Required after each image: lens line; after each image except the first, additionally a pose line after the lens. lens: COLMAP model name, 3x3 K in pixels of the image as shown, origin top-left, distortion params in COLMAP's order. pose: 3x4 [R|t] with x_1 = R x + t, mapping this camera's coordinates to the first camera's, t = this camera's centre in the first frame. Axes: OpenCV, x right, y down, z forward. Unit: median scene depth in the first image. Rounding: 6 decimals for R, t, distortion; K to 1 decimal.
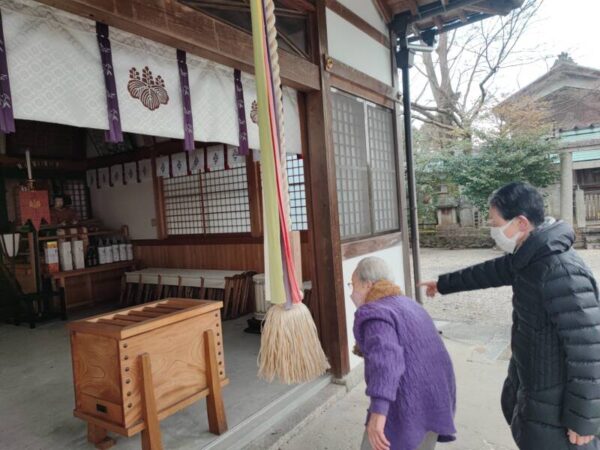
lens RADIAL K [[429.9, 0, 296.3], [0, 429.9, 227.8], [0, 0, 1]] dist [0.037471, -0.042473]
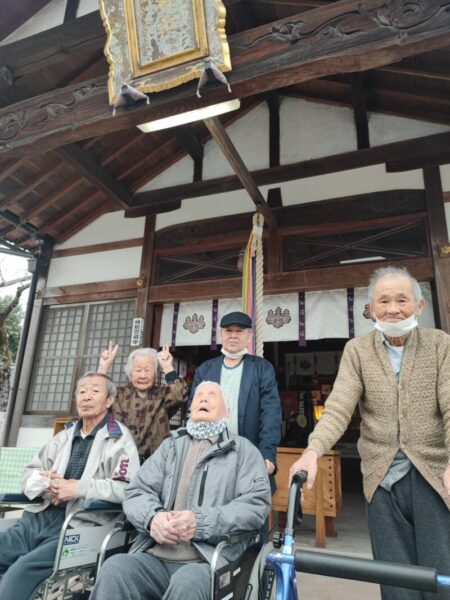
lens RADIAL K [[429.9, 0, 226.3], [0, 429.9, 296.7], [0, 0, 1]] dist [0.037471, -0.042473]
pose [[0.220776, -0.236727, -0.946160, 0.961835], [-0.092477, 0.960646, -0.261930, 0.072385], [0.970930, 0.145326, 0.190196, 0.273905]]
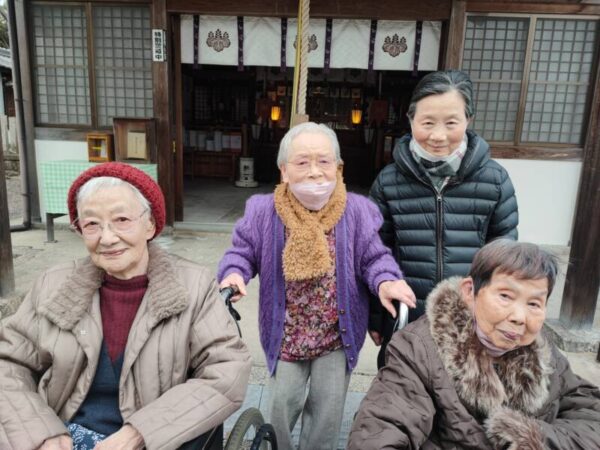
lens RADIAL K [[429.9, 0, 300.0], [0, 429.9, 222.5], [0, 0, 1]] dist [0.037471, -0.042473]
pose [[0.520866, 0.250970, -0.815912, 1.014494], [-0.106910, 0.967458, 0.229335, 0.019857], [0.846917, -0.032223, 0.530747, -0.079899]]
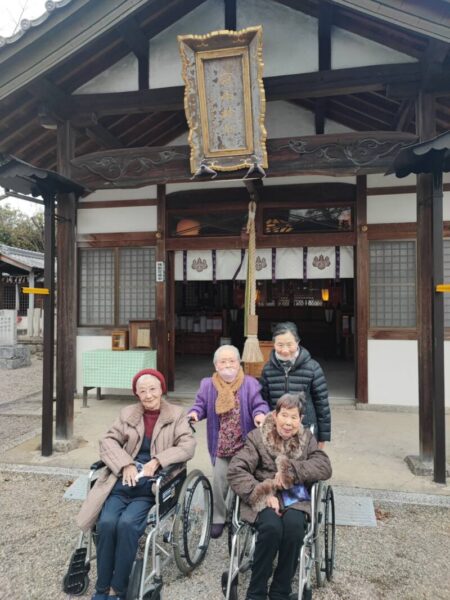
lens RADIAL K [[429.9, 0, 228.7], [0, 429.9, 298.0], [0, 0, 1]] dist [0.037471, -0.042473]
pose [[0.402177, 0.049988, -0.914196, 1.513770], [-0.061165, 0.997745, 0.027648, -0.106596], [0.913516, 0.044797, 0.404328, -0.231878]]
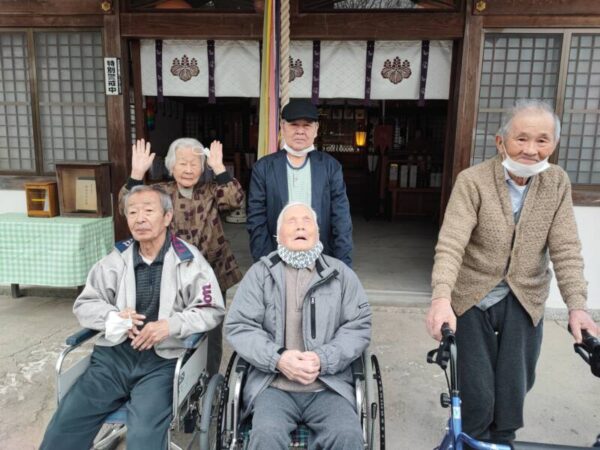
lens RADIAL K [[429.9, 0, 300.1], [0, 429.9, 220.3], [0, 0, 1]] dist [0.037471, -0.042473]
pose [[0.506113, 0.209758, -0.836571, 0.817598], [-0.088781, 0.977492, 0.191380, -0.049017], [0.857885, -0.022588, 0.513344, 0.110233]]
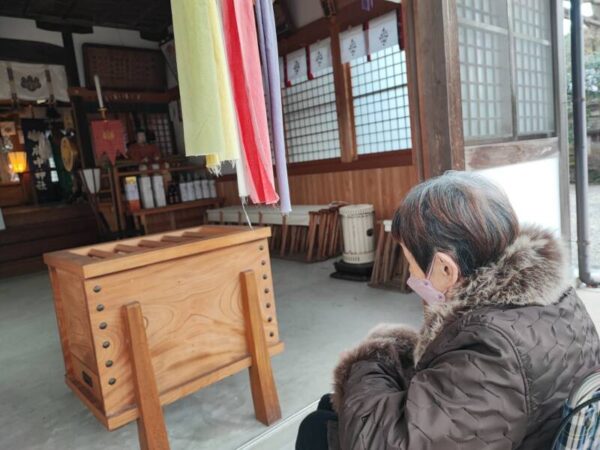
lens RADIAL K [[429.9, 0, 299.9], [0, 429.9, 228.5], [0, 0, 1]] dist [0.037471, -0.042473]
pose [[0.971701, 0.002973, -0.236196, 0.019424], [0.024959, 0.993031, 0.115180, 0.082128], [0.234892, -0.117815, 0.964855, 0.321978]]
